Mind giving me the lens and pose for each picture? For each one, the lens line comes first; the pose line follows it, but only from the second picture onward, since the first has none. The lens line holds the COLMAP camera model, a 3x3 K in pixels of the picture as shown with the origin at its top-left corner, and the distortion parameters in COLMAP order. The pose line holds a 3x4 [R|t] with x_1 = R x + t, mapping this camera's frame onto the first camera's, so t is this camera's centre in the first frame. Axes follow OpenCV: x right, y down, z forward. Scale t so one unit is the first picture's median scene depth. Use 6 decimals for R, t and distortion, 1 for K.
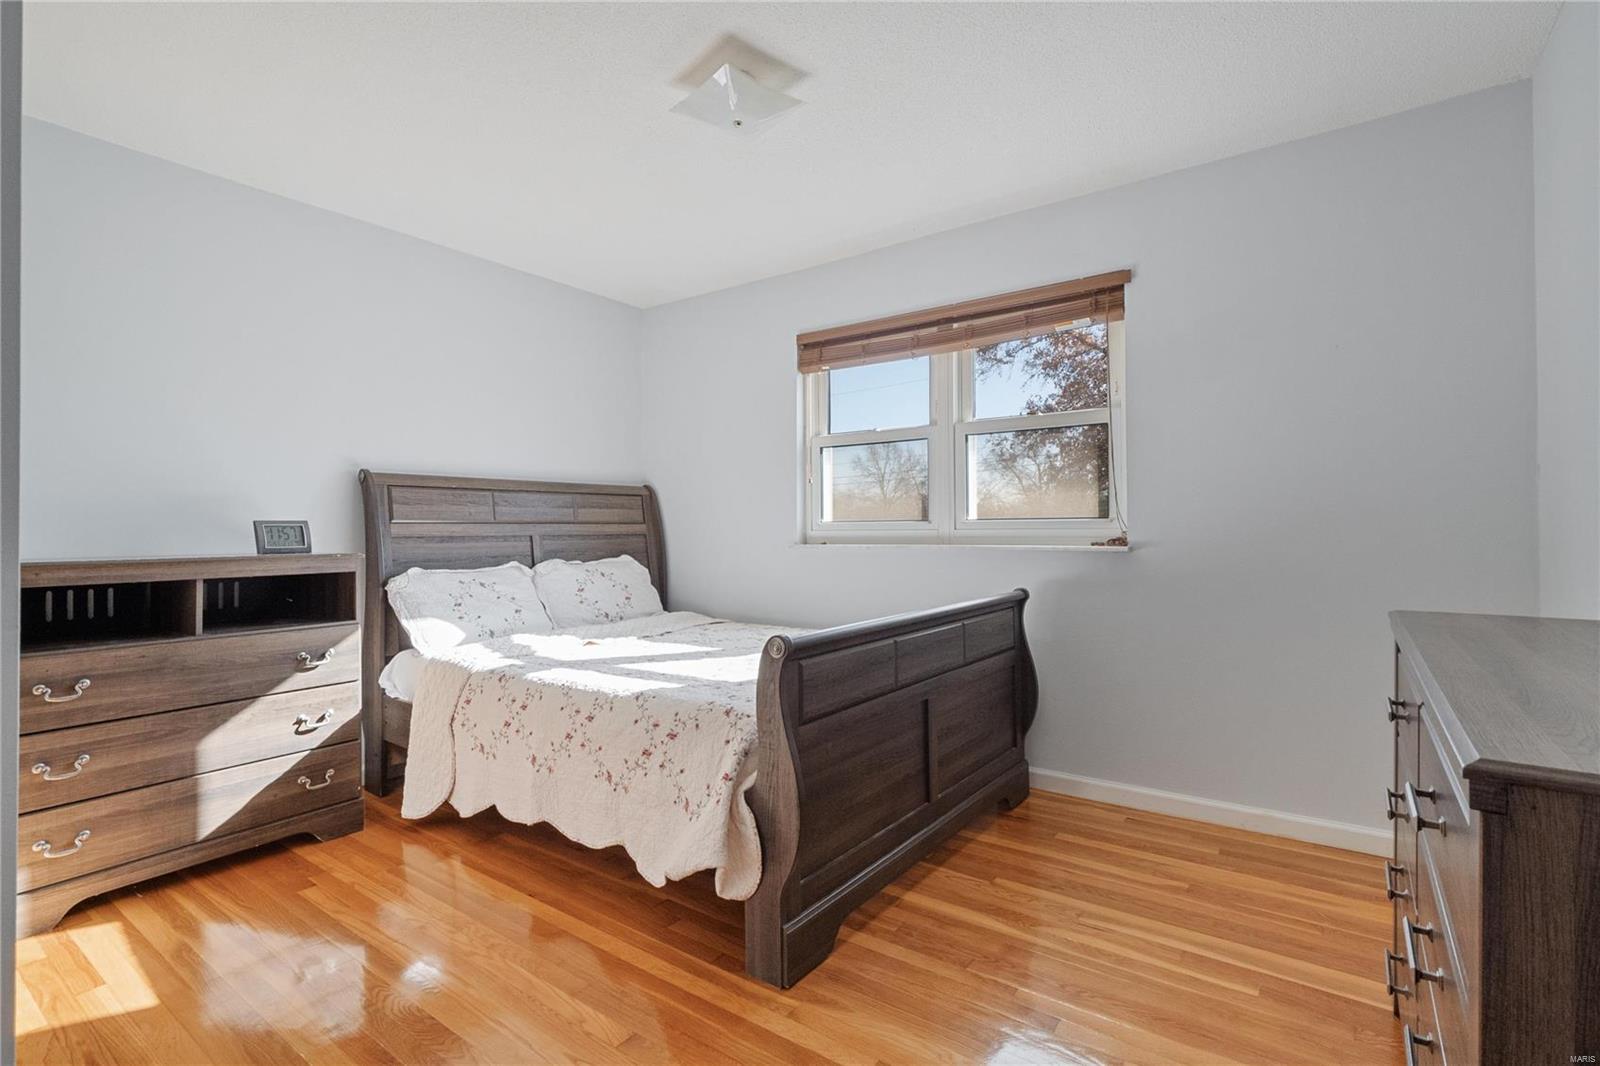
lens RADIAL K [[751.9, 0, 795.2], [0, 751.9, 517.1], [0, 0, 1]] dist [0.000663, -0.000744]
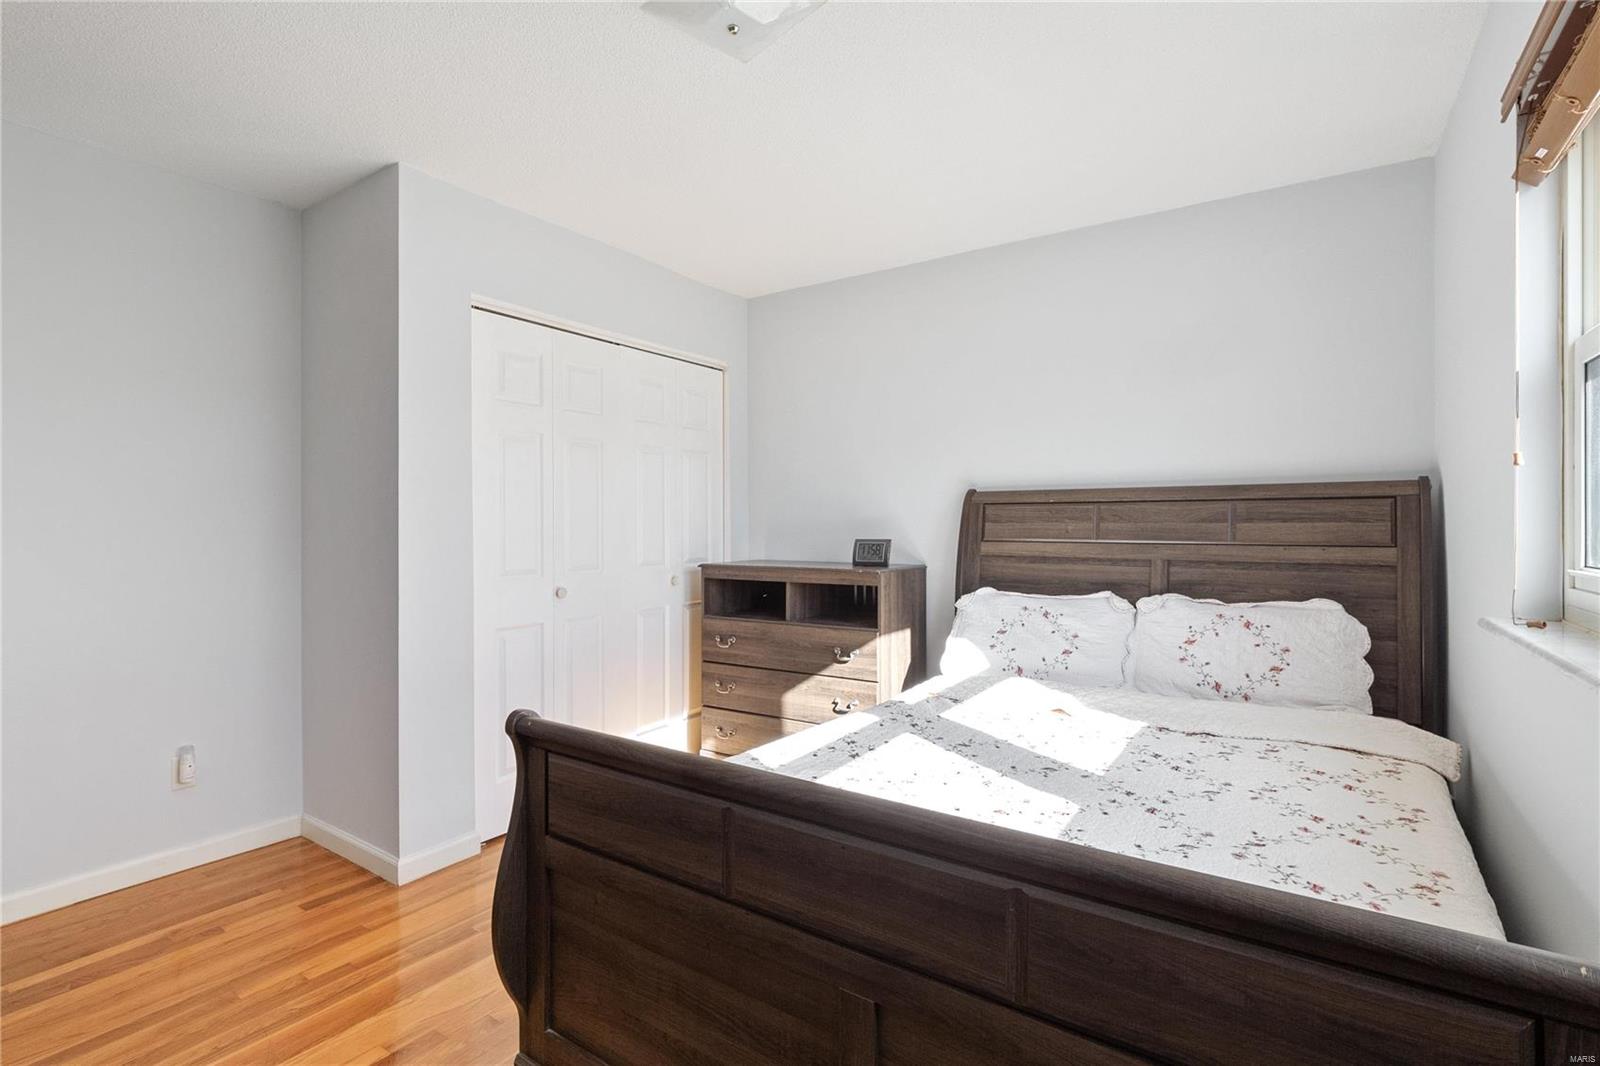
lens RADIAL K [[751.9, 0, 795.2], [0, 751.9, 517.1], [0, 0, 1]] dist [0.000663, -0.000744]
pose [[0.036352, 0.001196, -0.999338, 0.458983], [0.018368, 0.999830, 0.001865, -0.030597], [0.999170, -0.018424, 0.036323, 0.705615]]
